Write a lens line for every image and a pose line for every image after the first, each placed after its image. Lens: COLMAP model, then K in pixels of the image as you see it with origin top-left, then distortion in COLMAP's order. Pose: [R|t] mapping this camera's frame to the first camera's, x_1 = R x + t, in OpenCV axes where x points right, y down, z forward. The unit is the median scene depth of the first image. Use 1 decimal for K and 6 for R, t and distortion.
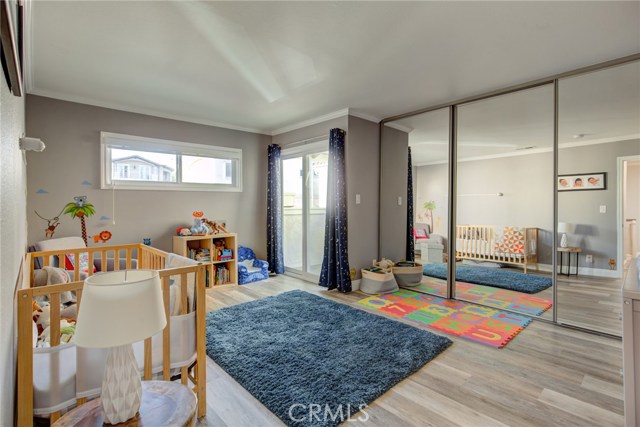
lens RADIAL K [[307.4, 0, 317.7], [0, 307.4, 204.9], [0, 0, 1]] dist [-0.000473, -0.000210]
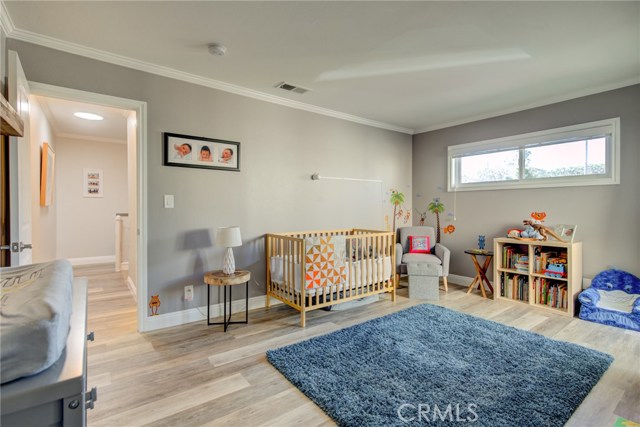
lens RADIAL K [[307.4, 0, 317.7], [0, 307.4, 204.9], [0, 0, 1]] dist [-0.000473, -0.000210]
pose [[-0.109939, -0.000423, -0.993938, 0.621260], [-0.000322, 1.000000, -0.000390, 0.003593], [0.993938, 0.000277, -0.109940, 0.601459]]
